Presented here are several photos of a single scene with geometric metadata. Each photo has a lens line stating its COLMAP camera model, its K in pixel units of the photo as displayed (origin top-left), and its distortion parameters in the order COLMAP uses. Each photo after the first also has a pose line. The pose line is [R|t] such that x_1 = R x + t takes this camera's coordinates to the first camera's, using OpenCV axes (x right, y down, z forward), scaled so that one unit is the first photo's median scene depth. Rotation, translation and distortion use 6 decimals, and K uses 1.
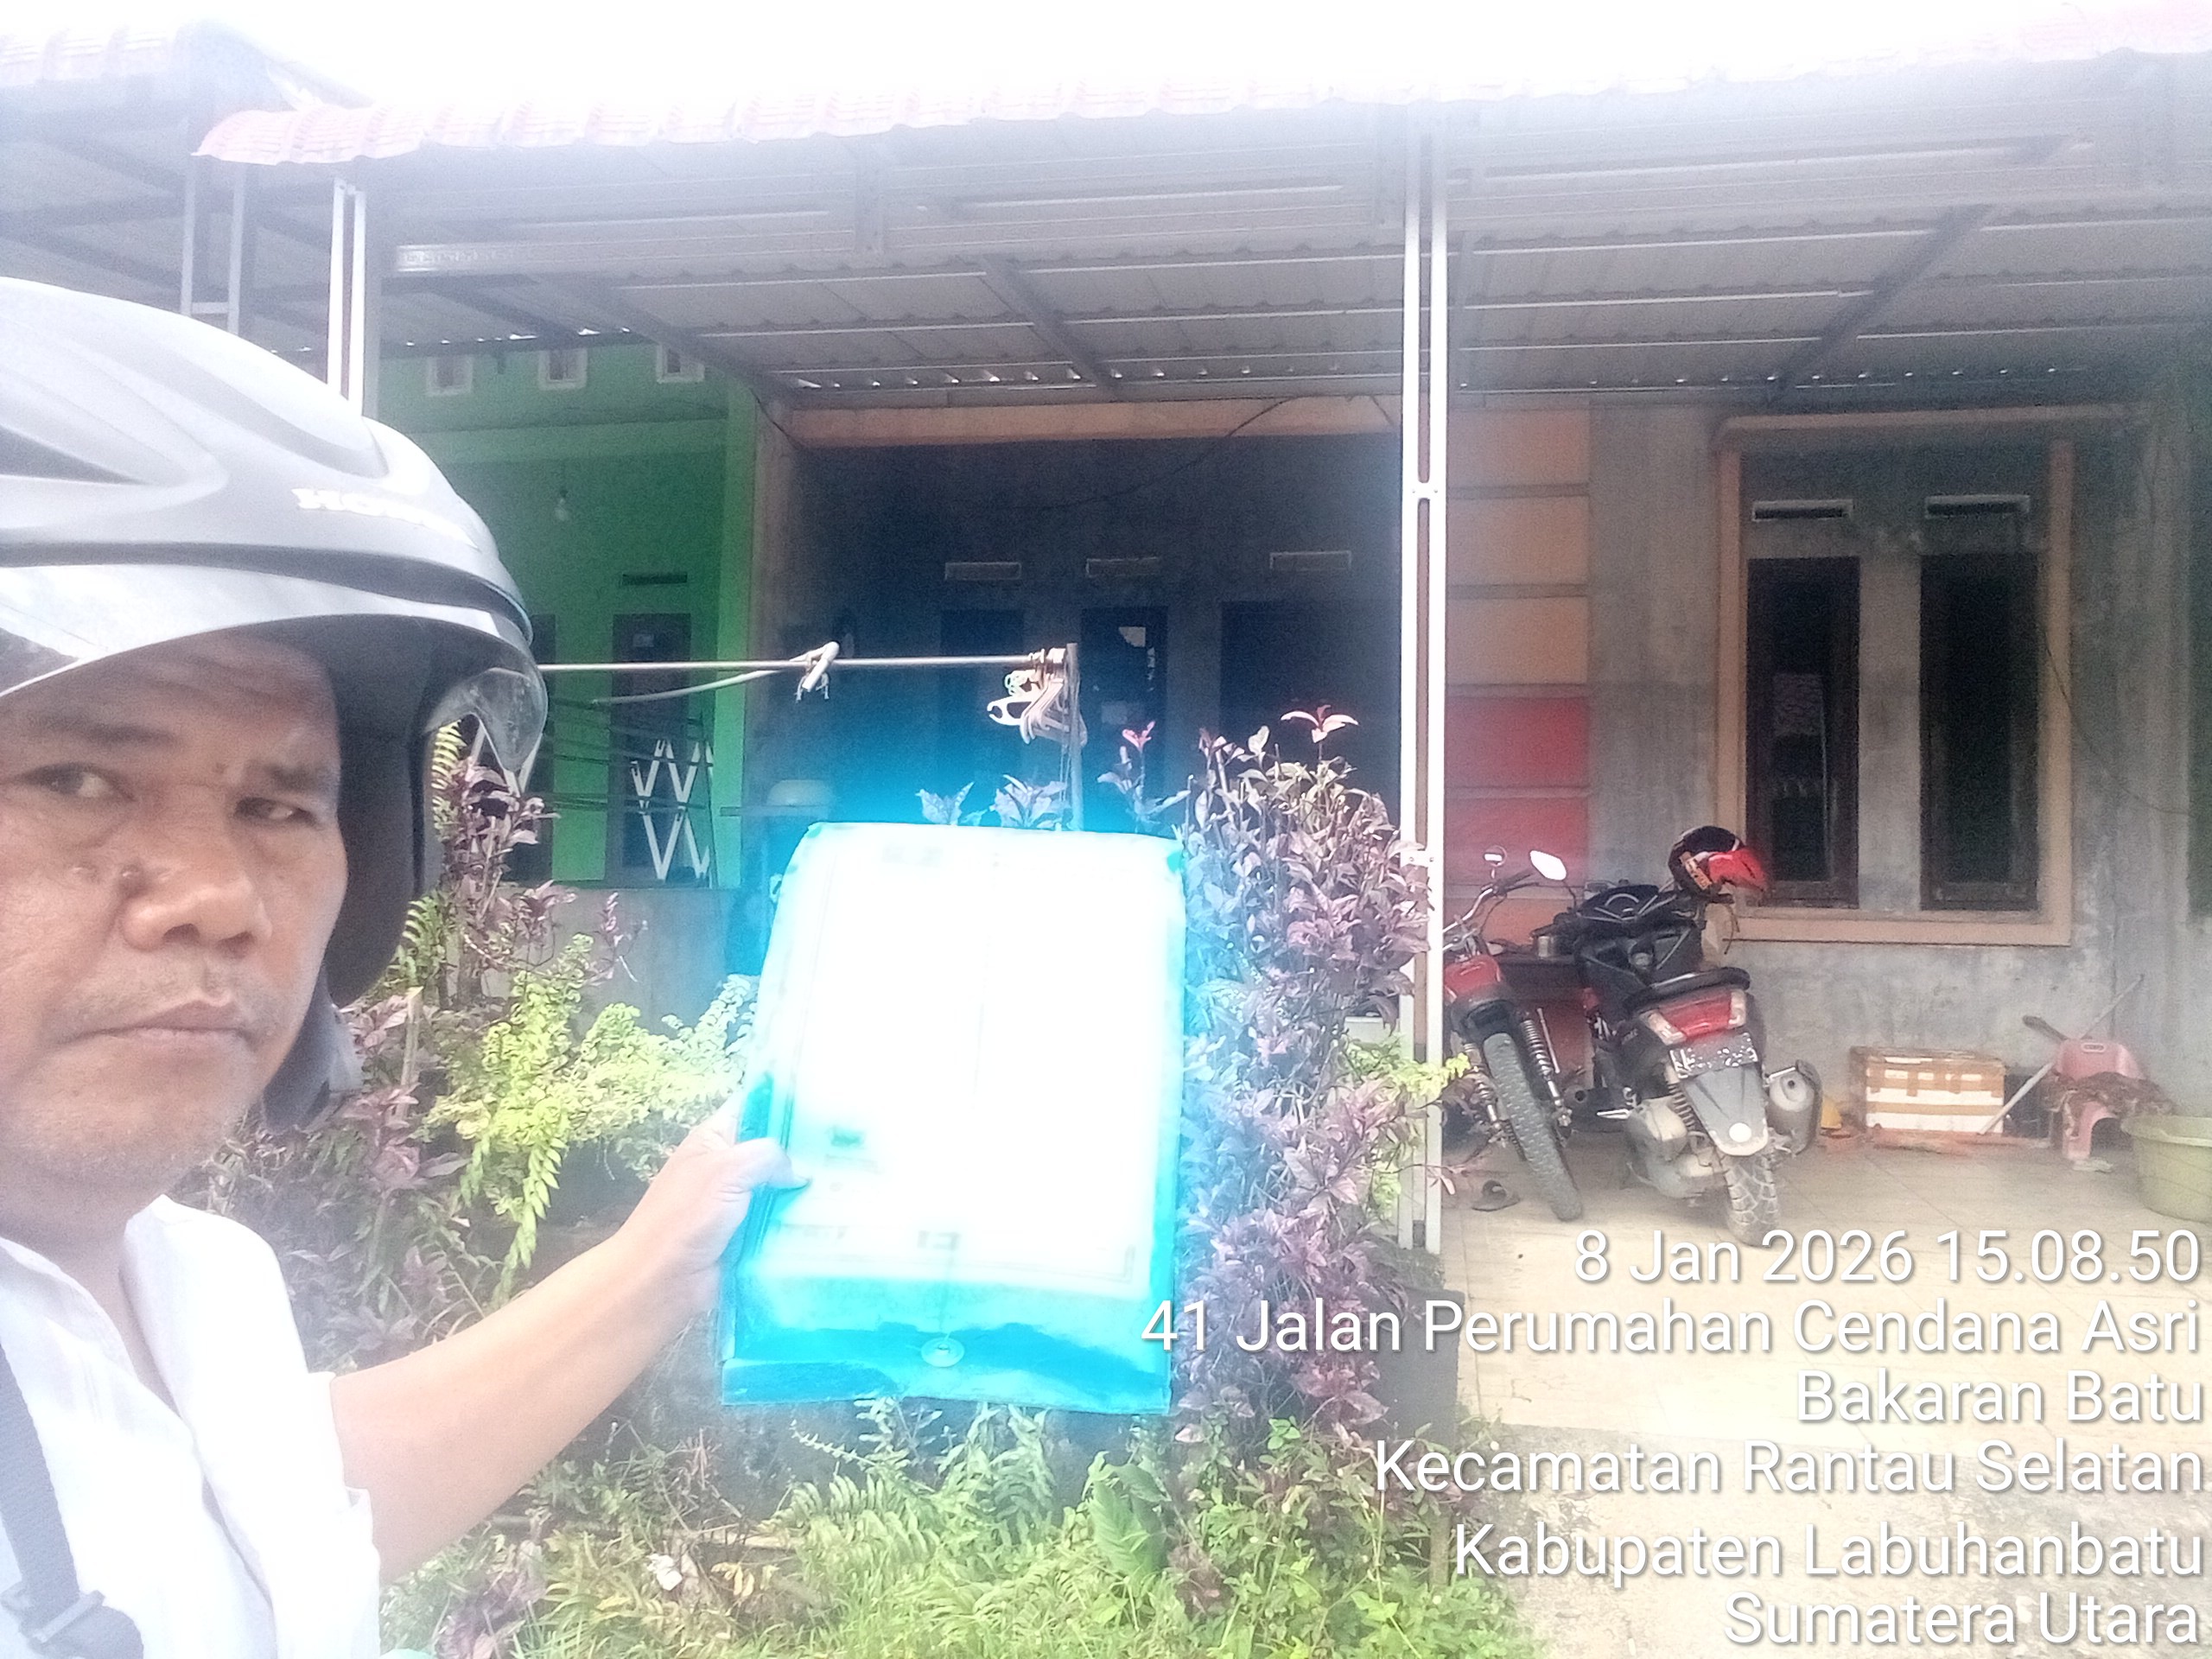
lens RADIAL K [[1735.9, 0, 1099.1], [0, 1735.9, 857.7], [0, 0, 1]] dist [0.028691, 0.002607]
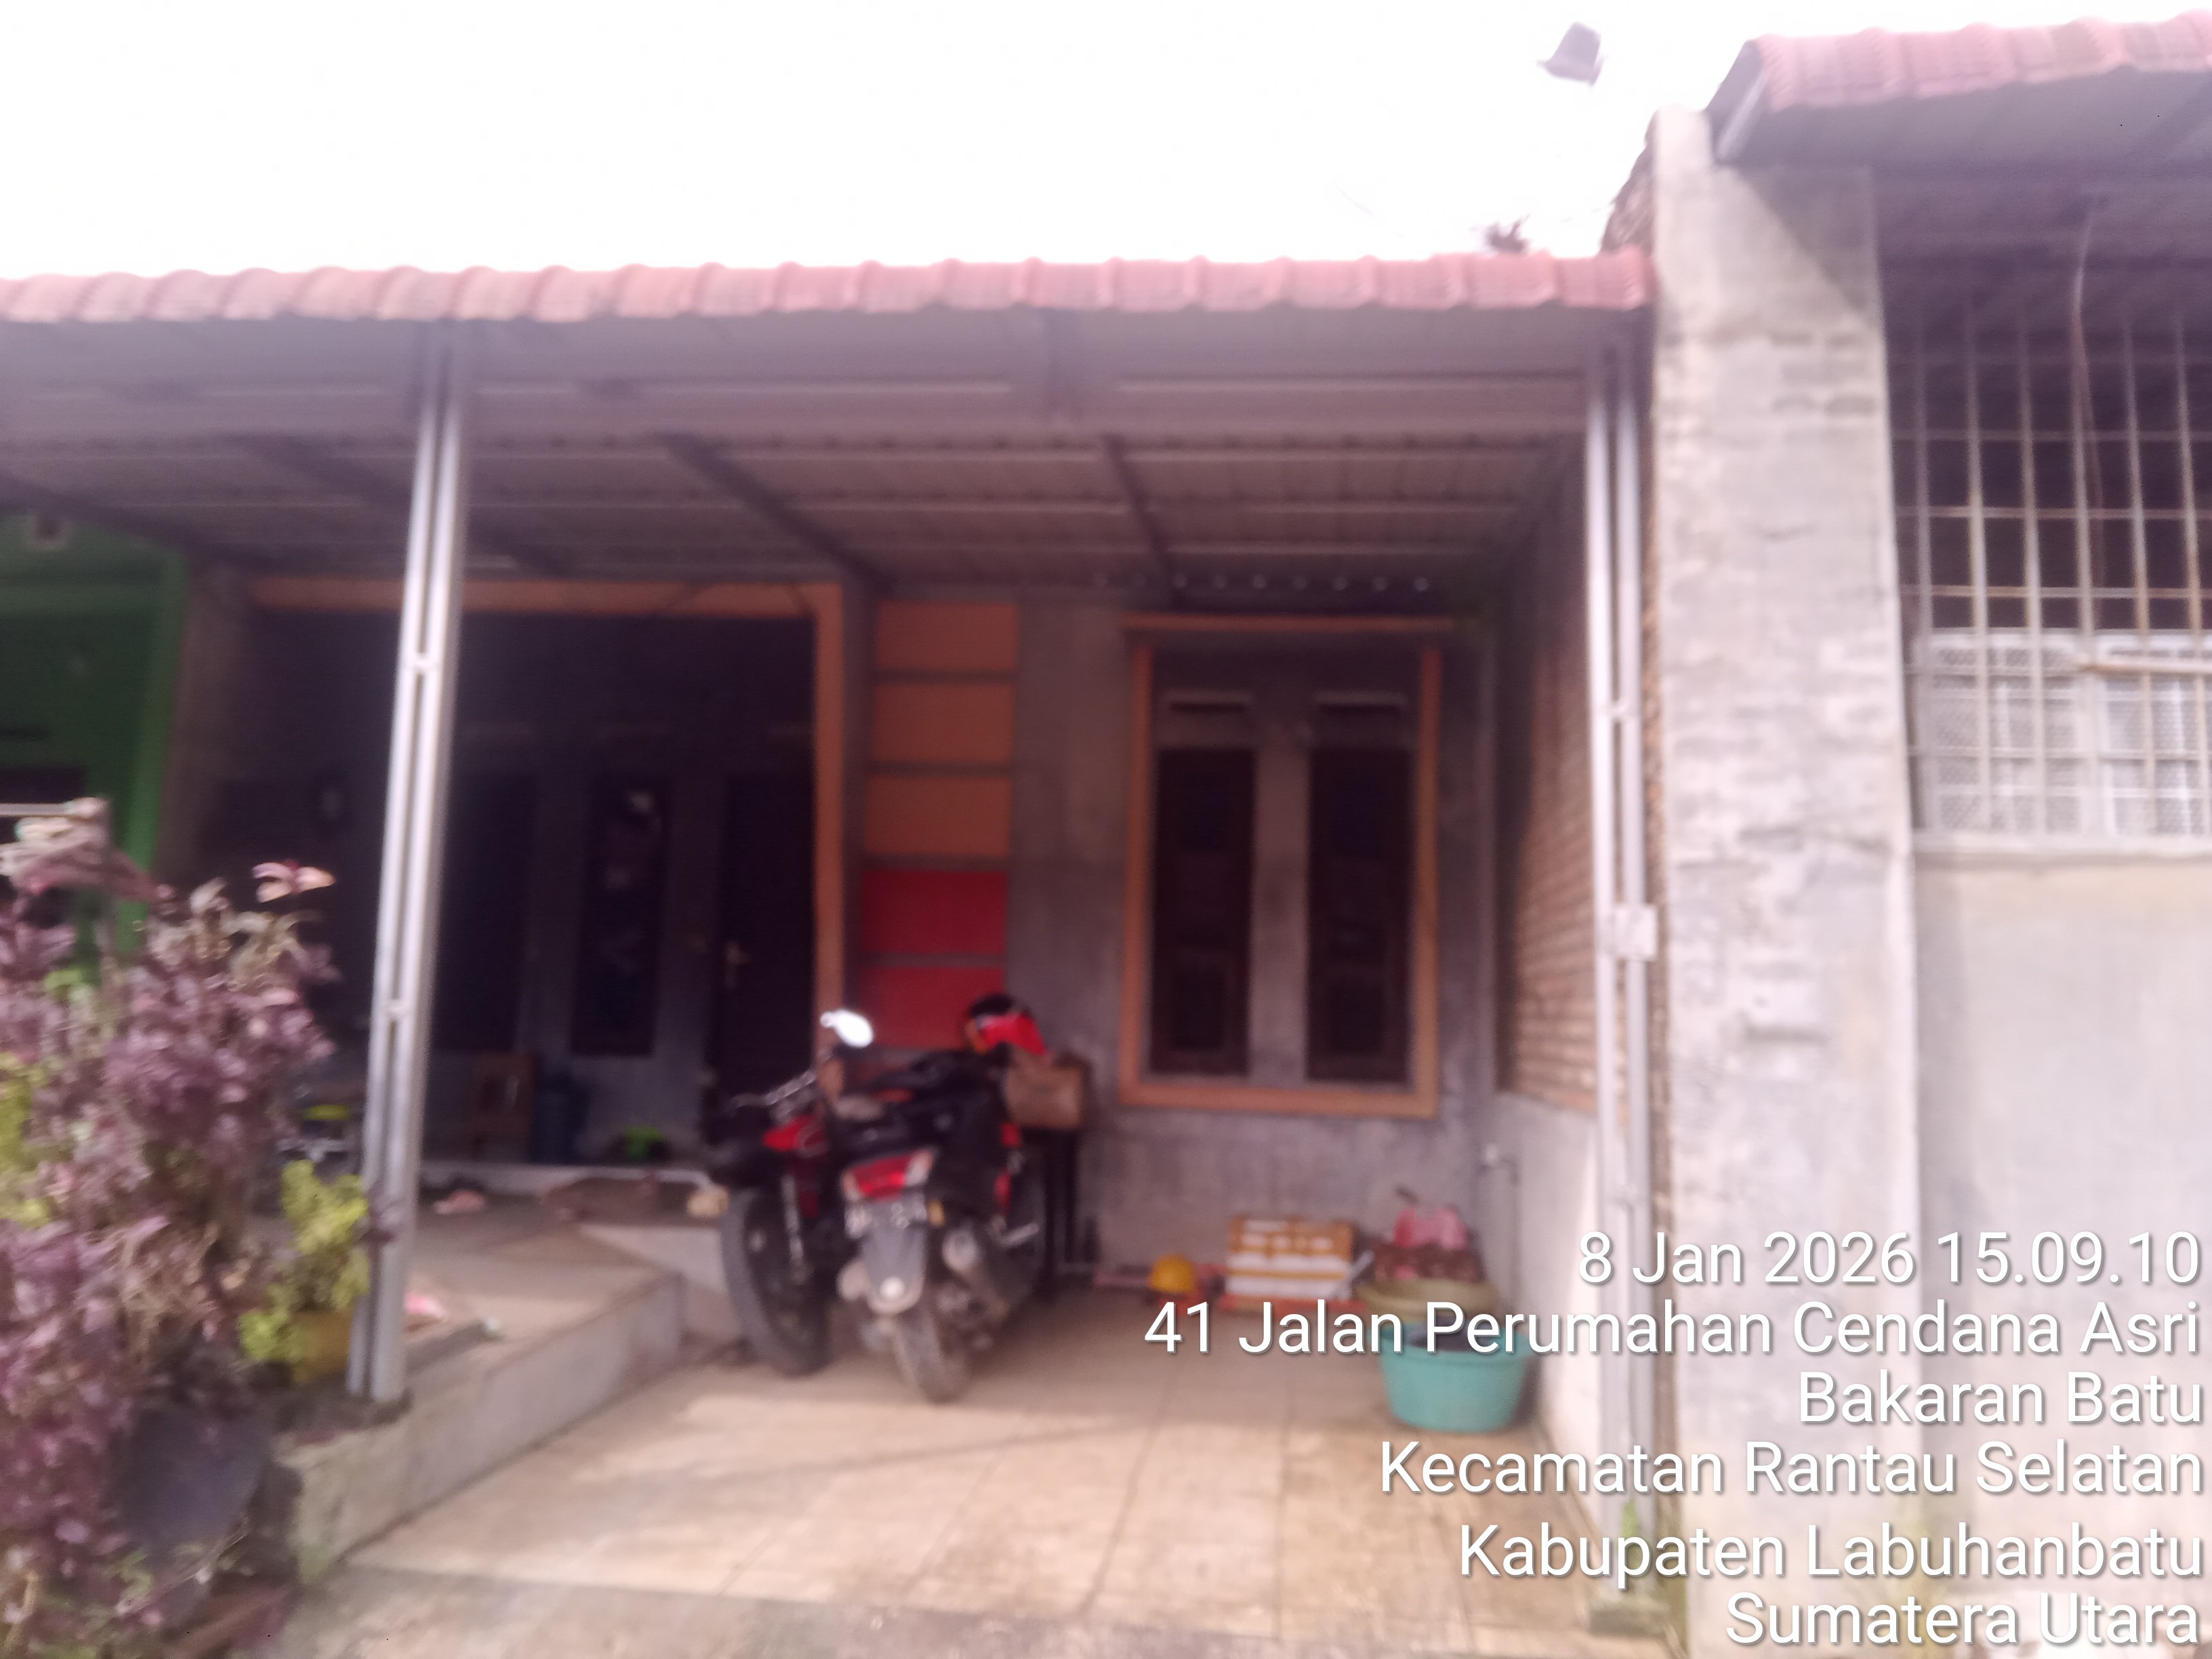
lens RADIAL K [[1704.7, 0, 1113.7], [0, 1704.7, 836.3], [0, 0, 1]] dist [0.075798, -0.137134]
pose [[0.997610, 0.025433, 0.064247, 0.399770], [-0.017983, 0.993321, -0.113976, 0.004173], [-0.066717, 0.112548, 0.991404, -0.038314]]
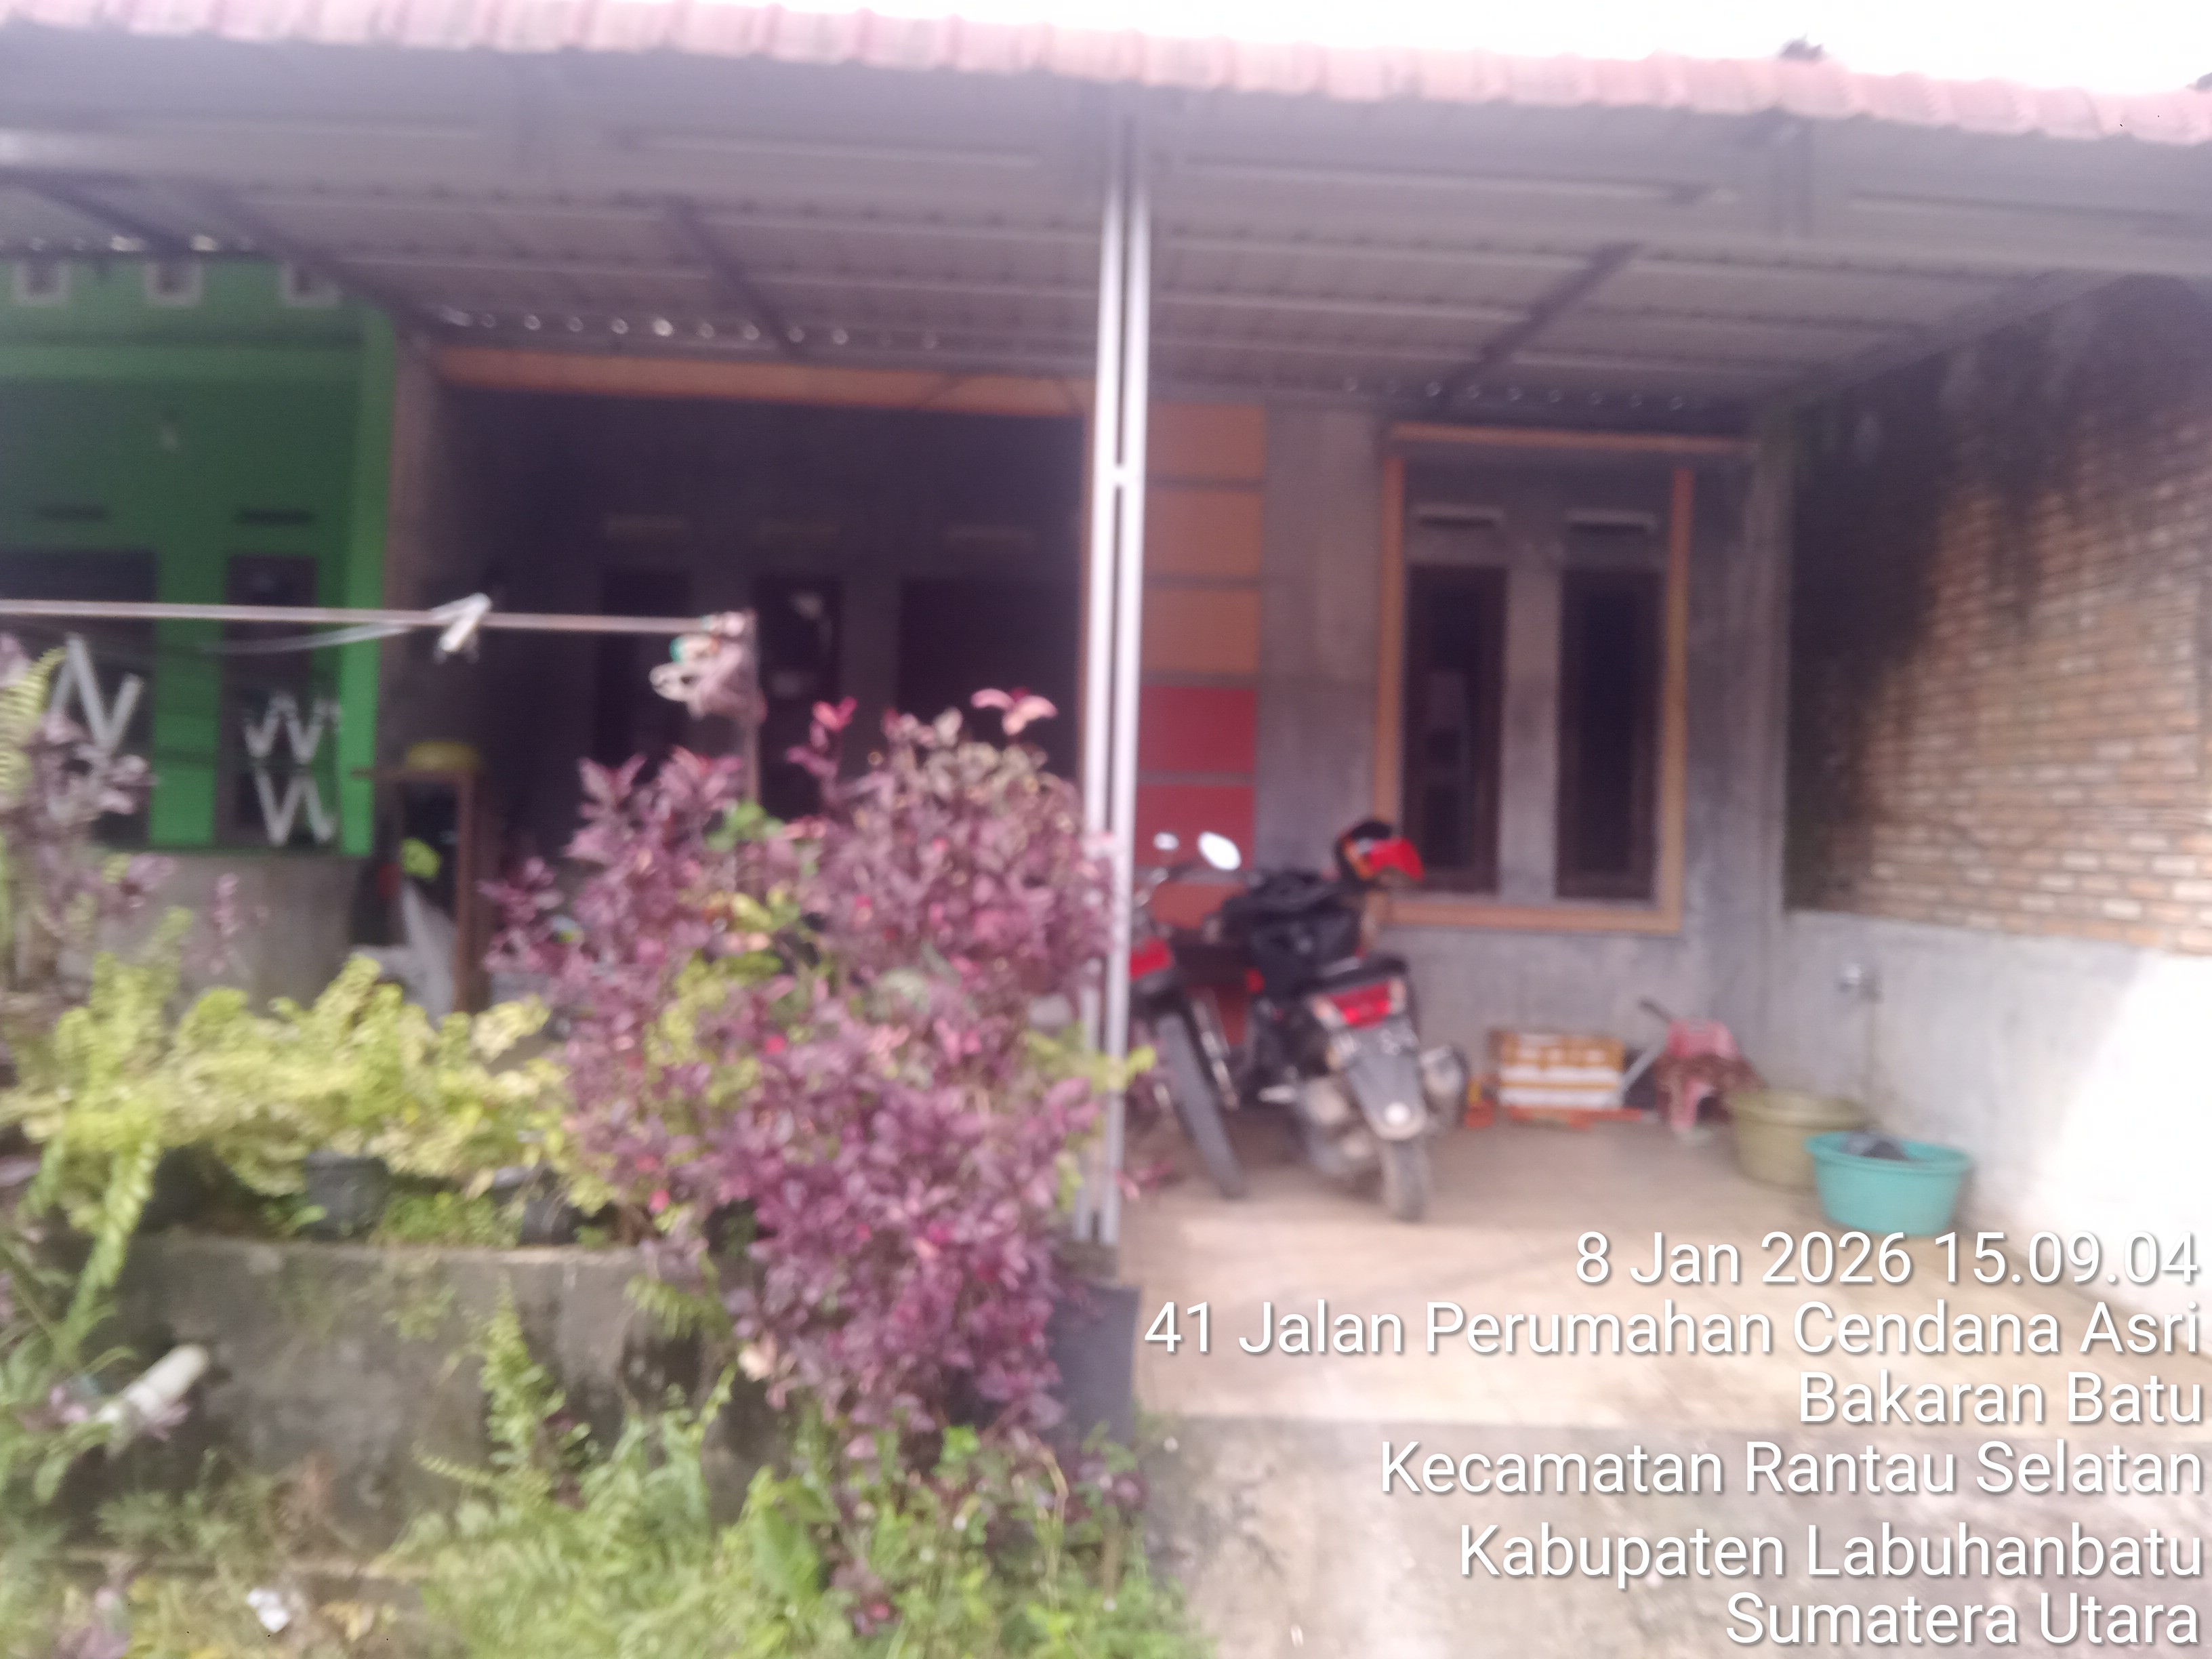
lens RADIAL K [[1704.7, 0, 1113.7], [0, 1704.7, 836.3], [0, 0, 1]] dist [0.075798, -0.137134]
pose [[0.979325, 0.019646, 0.201338, -0.005826], [-0.020311, 0.999793, 0.001239, -0.005871], [-0.201272, -0.005303, 0.979521, 0.039067]]
